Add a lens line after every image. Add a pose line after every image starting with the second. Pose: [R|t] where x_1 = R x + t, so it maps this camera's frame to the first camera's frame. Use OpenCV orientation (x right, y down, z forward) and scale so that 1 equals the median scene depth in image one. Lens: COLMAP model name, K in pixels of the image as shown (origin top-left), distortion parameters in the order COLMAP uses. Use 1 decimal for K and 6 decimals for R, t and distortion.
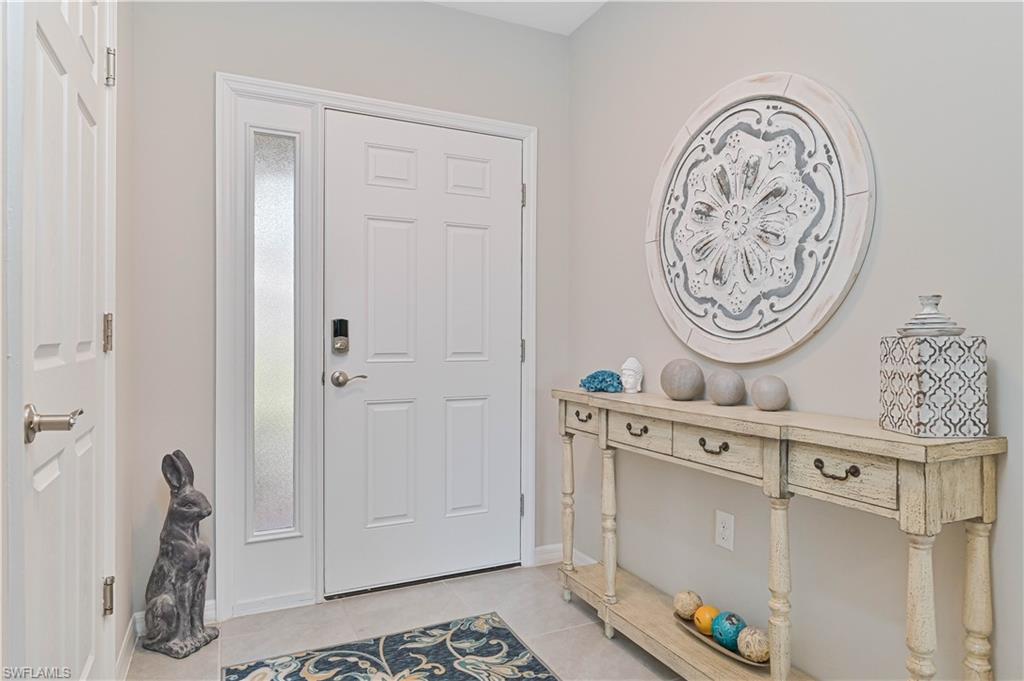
lens RADIAL K [[605.5, 0, 512.0], [0, 605.5, 340.5], [0, 0, 1]] dist [-0.007033, 0.001753]
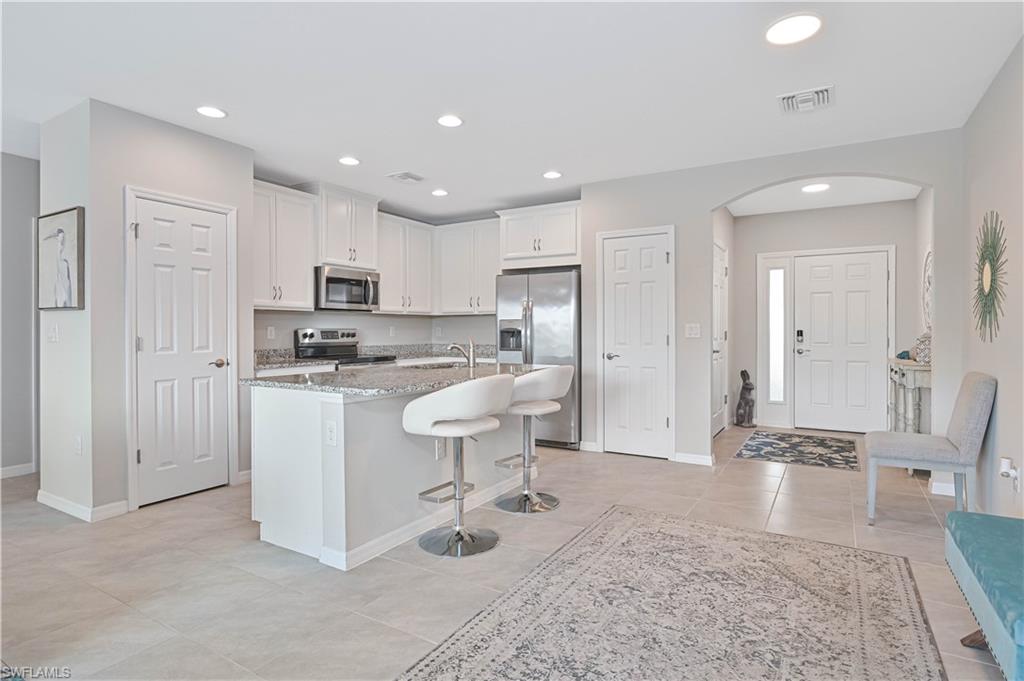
lens RADIAL K [[532.0, 0, 516.0], [0, 532.0, 334.3], [0, 0, 1]] dist [-0.003286, -0.000602]
pose [[0.554655, 0.001686, -0.832079, 1.240852], [-0.002939, 0.999996, 0.000066, -0.013687], [0.832075, 0.002409, 0.554658, -1.761853]]
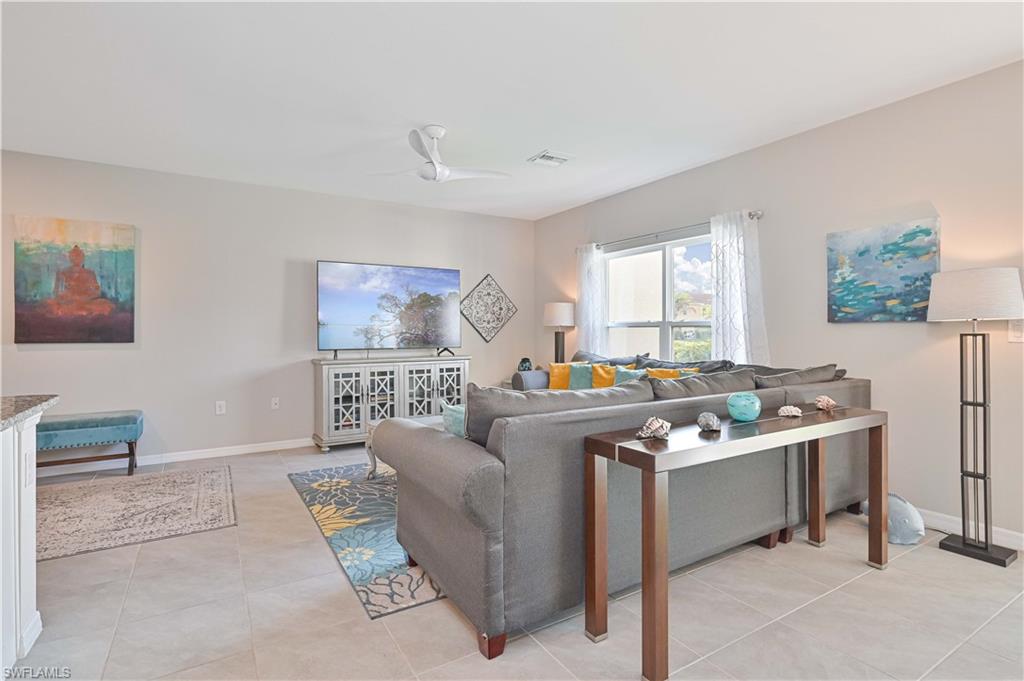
lens RADIAL K [[508.4, 0, 516.1], [0, 508.4, 327.6], [0, 0, 1]] dist [0.001962, -0.000027]
pose [[-0.105491, 0.000342, 0.994420, -1.008333], [0.009602, 0.999954, 0.000674, -0.019409], [-0.994374, 0.009620, -0.105490, -2.186723]]
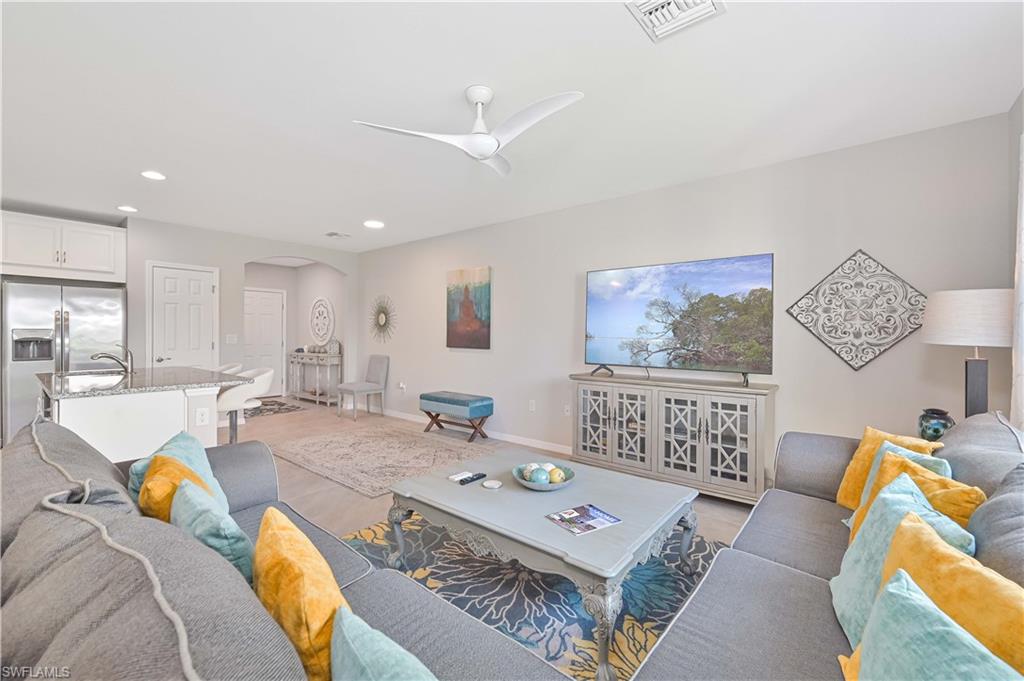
lens RADIAL K [[428.4, 0, 510.7], [0, 428.4, 334.6], [0, 0, 1]] dist [-0.001300, -0.000124]
pose [[0.911437, 0.000752, 0.411440, 0.317410], [0.001143, 0.999990, -0.004360, -0.044768], [-0.411439, 0.004444, 0.911426, -3.140508]]
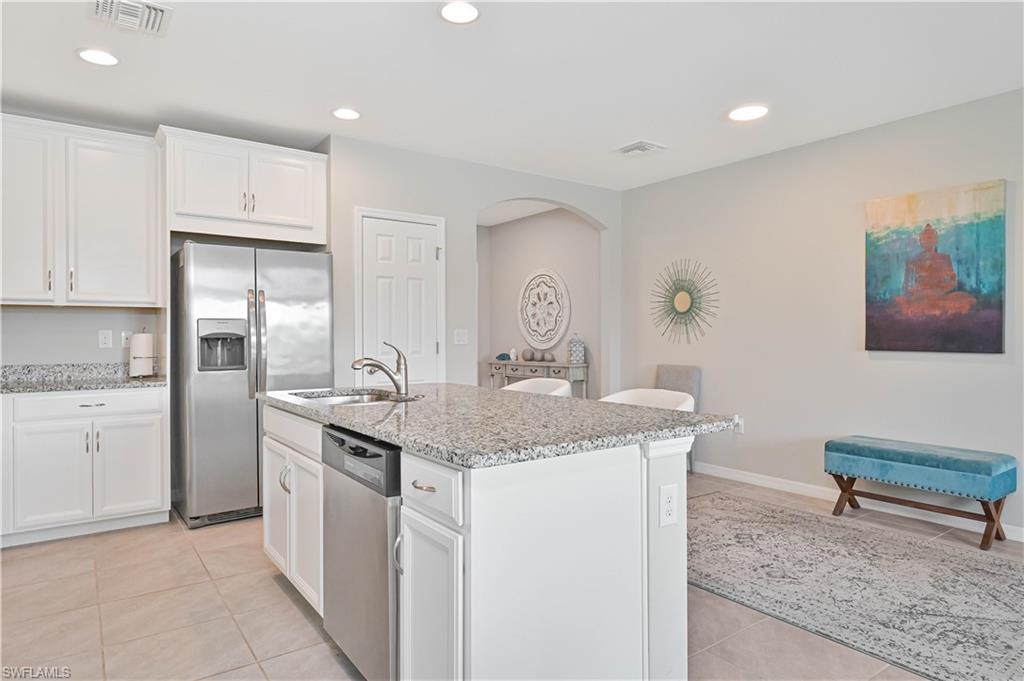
lens RADIAL K [[605.5, 0, 512.0], [0, 605.5, 340.5], [0, 0, 1]] dist [-0.007033, 0.001753]
pose [[0.983418, -0.005706, 0.181262, -0.403307], [0.005625, 0.999984, 0.000956, -0.017107], [-0.181264, 0.000080, 0.983434, -2.234682]]
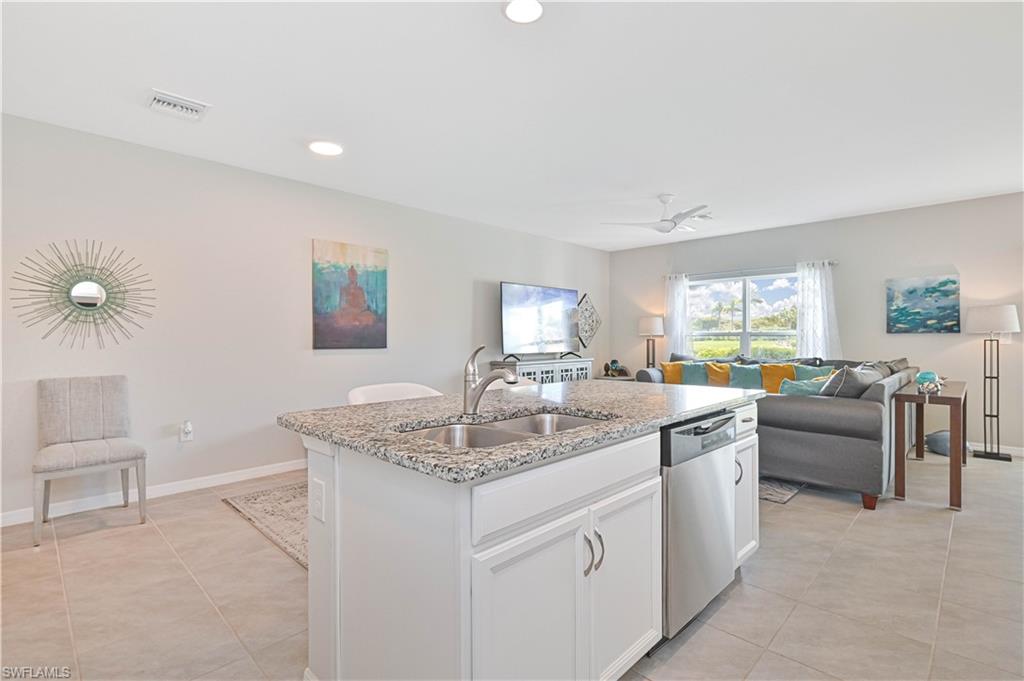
lens RADIAL K [[484.1, 0, 516.8], [0, 484.1, 338.7], [0, 0, 1]] dist [0.000420, 0.000003]
pose [[-0.349798, -0.004824, 0.936813, -1.198893], [0.007867, 0.999936, 0.008086, -0.031650], [-0.936792, 0.010198, -0.349737, -0.635901]]
